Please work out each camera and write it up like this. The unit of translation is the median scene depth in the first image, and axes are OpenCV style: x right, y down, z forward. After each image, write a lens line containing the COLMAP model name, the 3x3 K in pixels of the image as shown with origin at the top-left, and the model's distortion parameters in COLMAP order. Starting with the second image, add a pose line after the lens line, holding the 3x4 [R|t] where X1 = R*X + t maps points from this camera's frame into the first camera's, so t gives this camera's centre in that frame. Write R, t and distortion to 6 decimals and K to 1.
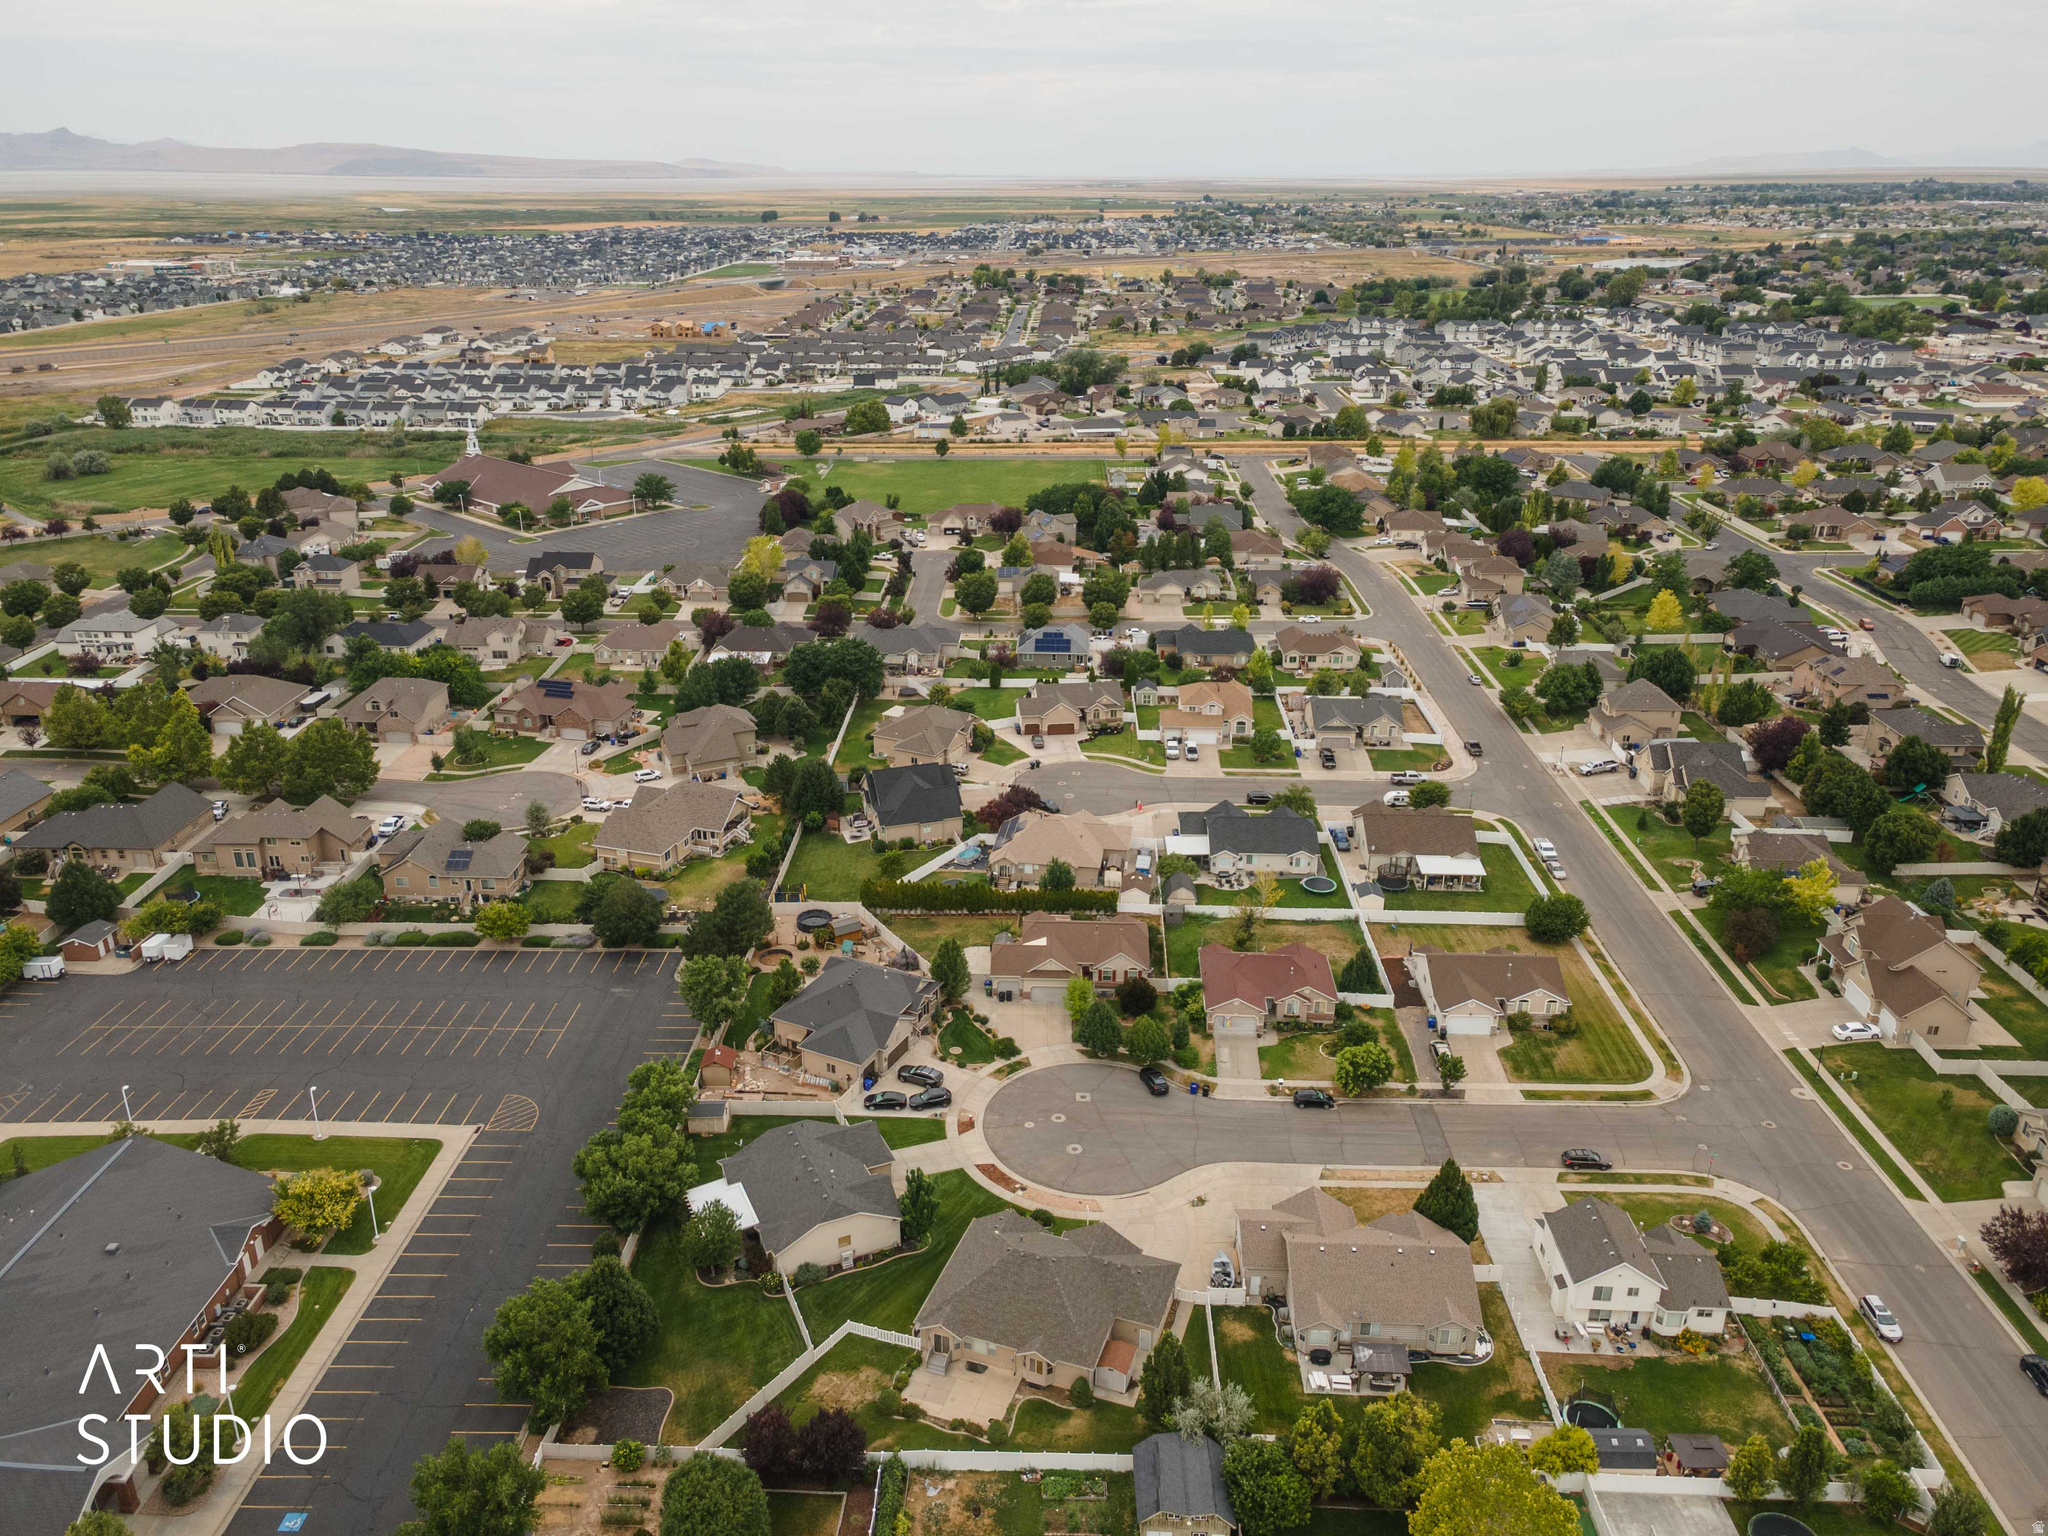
lens RADIAL K [[1492.1, 0, 999.3], [0, 1492.1, 776.0], [0, 0, 1]] dist [0.026157, 0.002194]
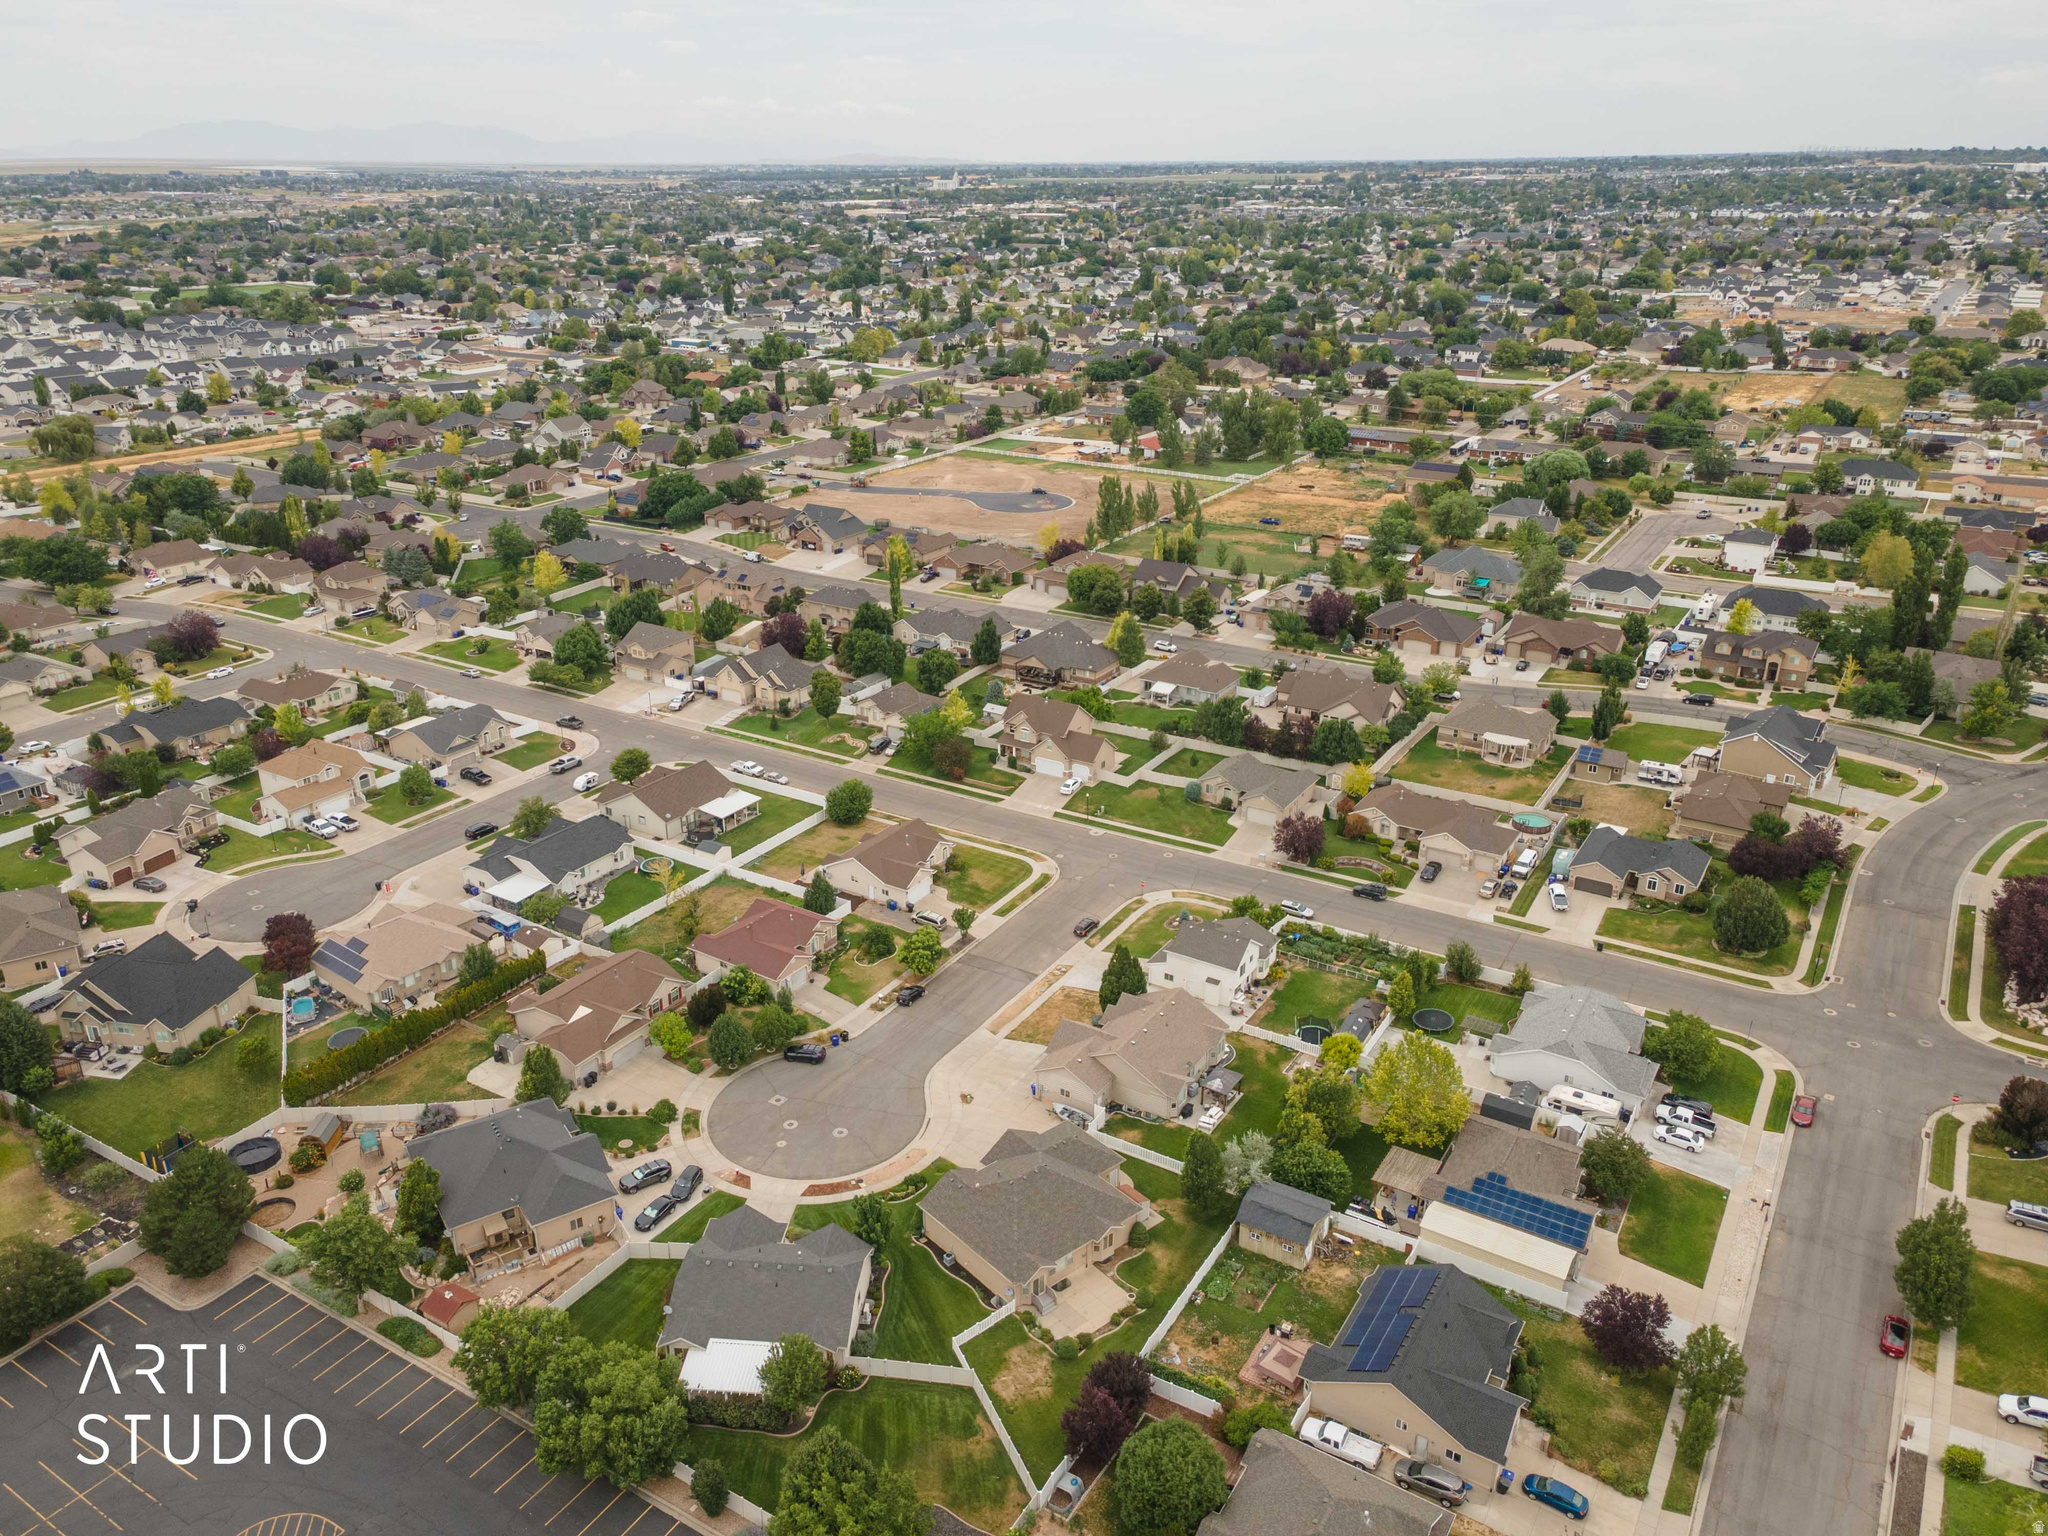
lens RADIAL K [[1472.2, 0, 1024.0], [0, 1472.2, 768.0], [0, 0, 1]] dist [0.007384, 0.082255]
pose [[0.492404, -0.332303, 0.804433, -0.567663], [0.329940, 0.926530, 0.180780, -0.110923], [-0.805405, 0.176398, 0.565868, 0.269007]]
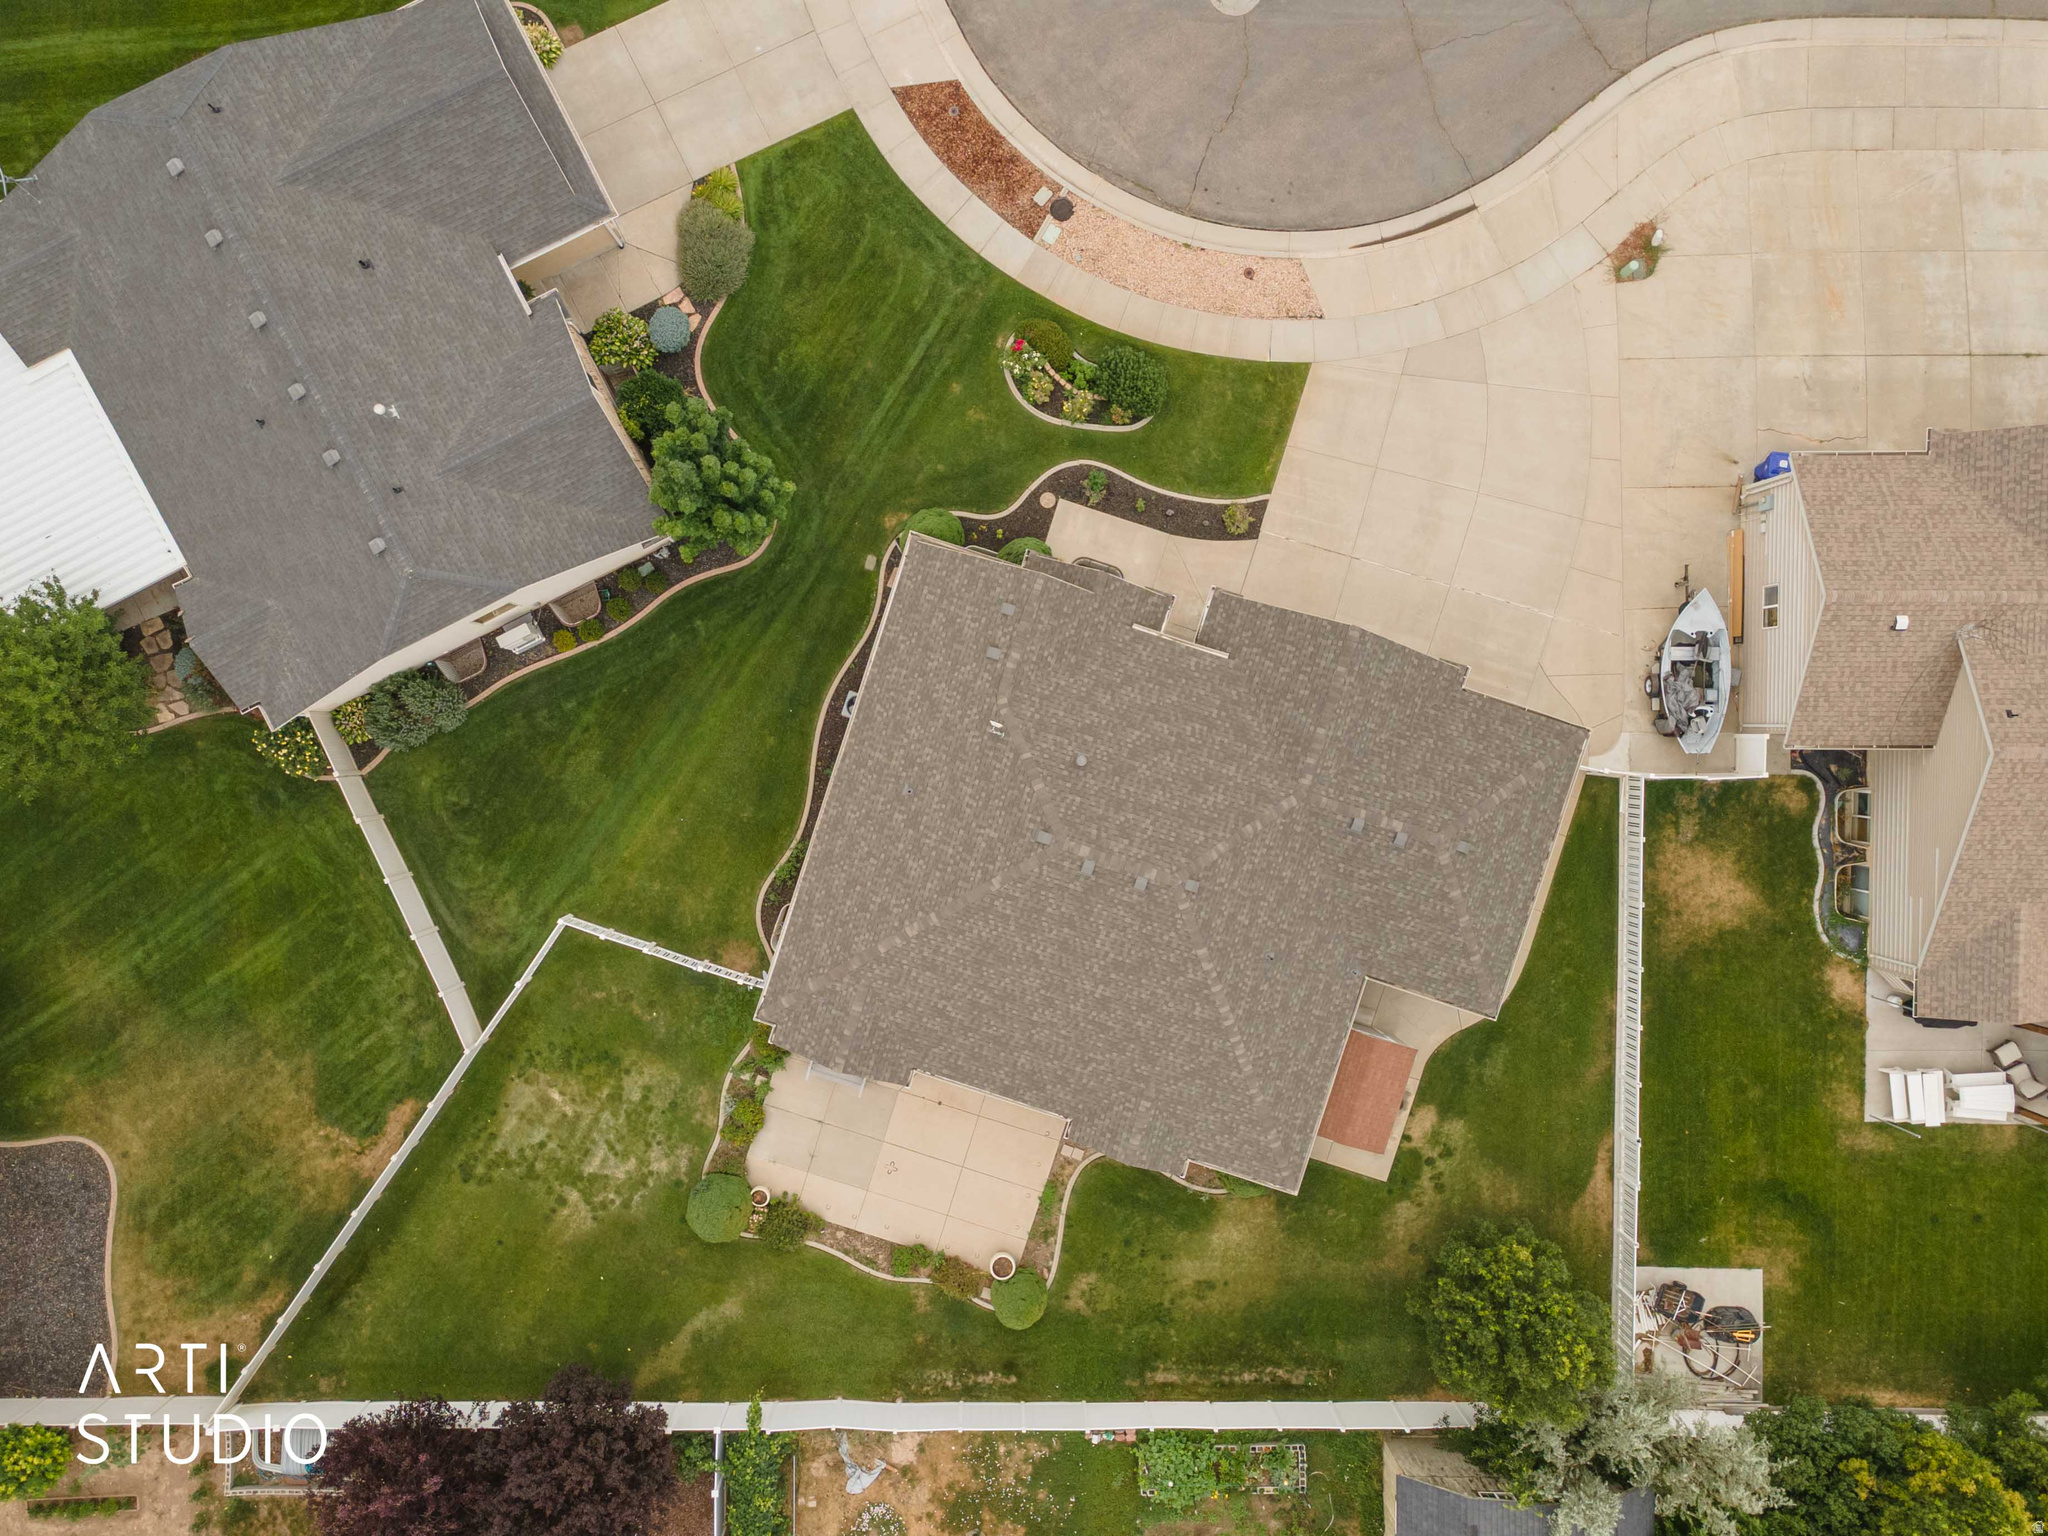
lens RADIAL K [[1492.1, 0, 999.3], [0, 1492.1, 776.0], [0, 0, 1]] dist [0.026157, 0.002194]
pose [[0.999345, -0.034570, 0.010734, -0.003942], [0.002572, 0.363606, 0.931549, 0.031242], [-0.036106, -0.930911, 0.363456, 0.700513]]
